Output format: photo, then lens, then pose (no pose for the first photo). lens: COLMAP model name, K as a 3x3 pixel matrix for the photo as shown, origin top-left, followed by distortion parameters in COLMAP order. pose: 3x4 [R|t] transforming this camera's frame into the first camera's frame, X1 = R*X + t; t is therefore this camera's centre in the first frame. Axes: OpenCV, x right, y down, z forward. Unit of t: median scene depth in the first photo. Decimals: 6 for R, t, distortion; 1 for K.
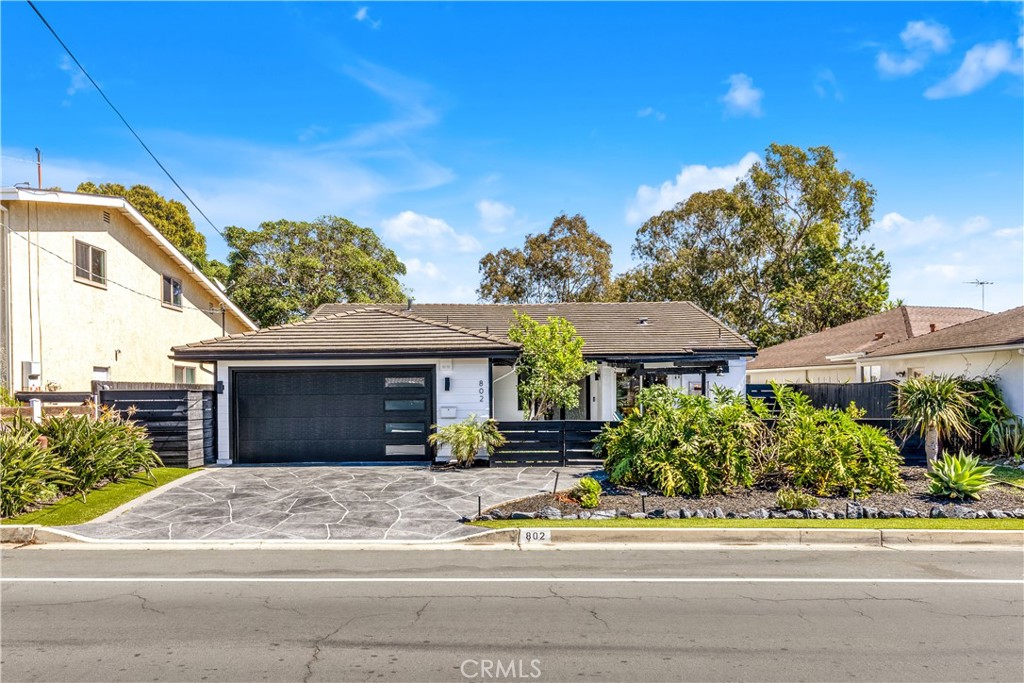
lens RADIAL K [[689.7, 0, 496.6], [0, 689.7, 366.5], [0, 0, 1]] dist [0.001269, -0.000455]
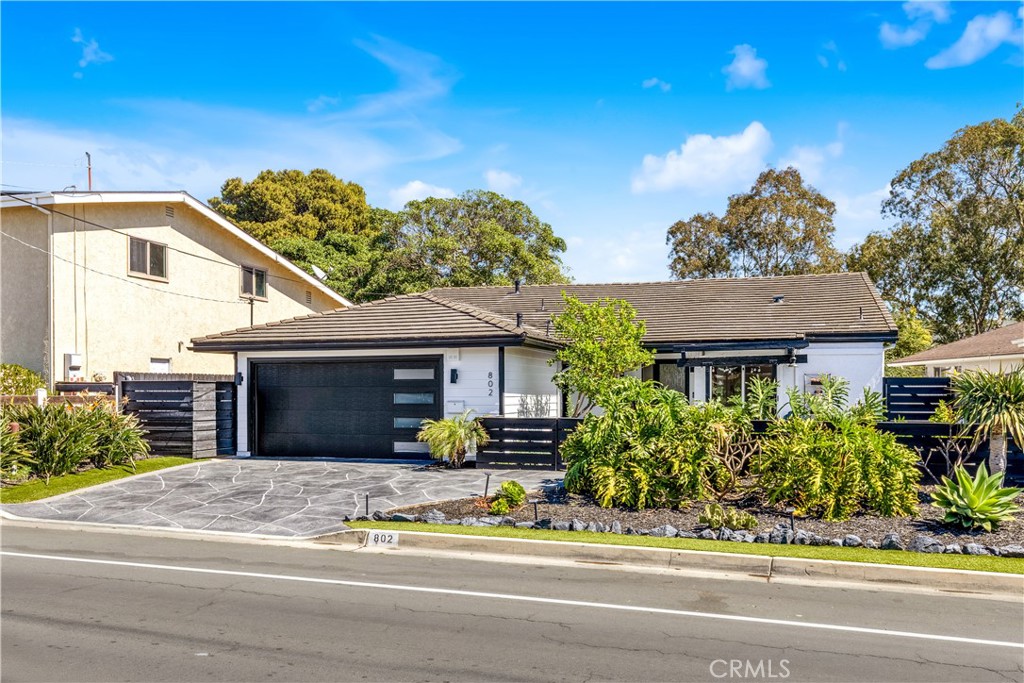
lens RADIAL K [[809.8, 0, 512.0], [0, 809.8, 341.5], [0, 0, 1]] dist [0.004075, 0.002131]
pose [[0.956916, -0.009460, -0.290210, 0.326732], [0.004302, 0.999821, -0.018407, 0.000016], [0.290332, 0.016365, 0.956786, -0.001617]]
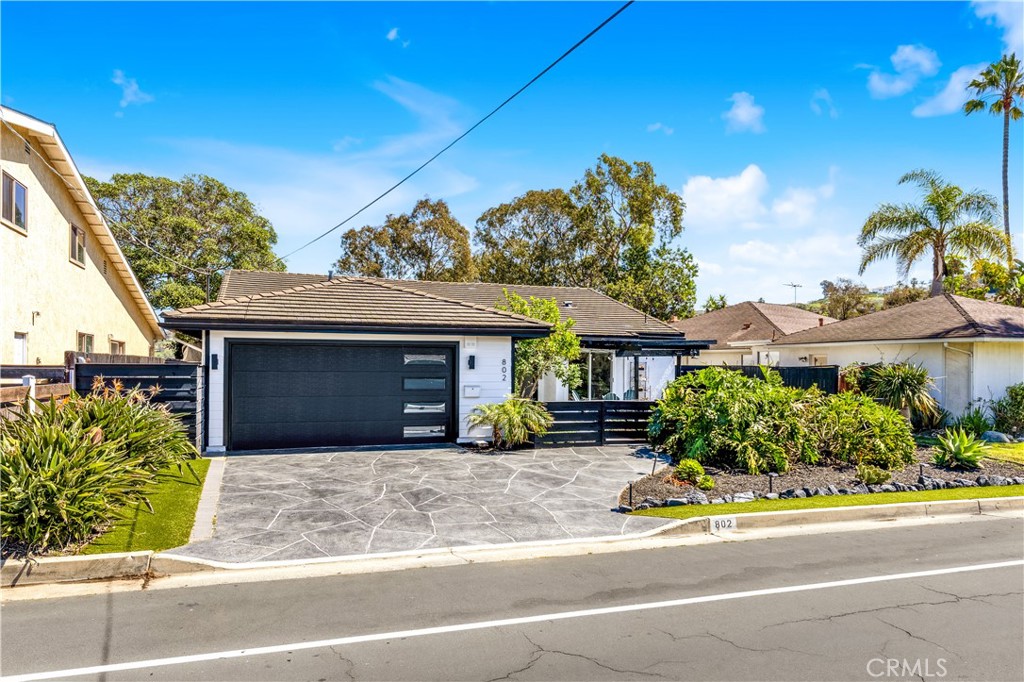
lens RADIAL K [[640.0, 0, 512.0], [0, 640.0, 341.0], [0, 0, 1]] dist [0.000422, -0.000163]
pose [[0.949399, 0.027473, 0.312868, -0.312123], [-0.026763, 0.999620, -0.006563, 0.000117], [-0.312929, -0.002142, 0.949774, 0.139588]]
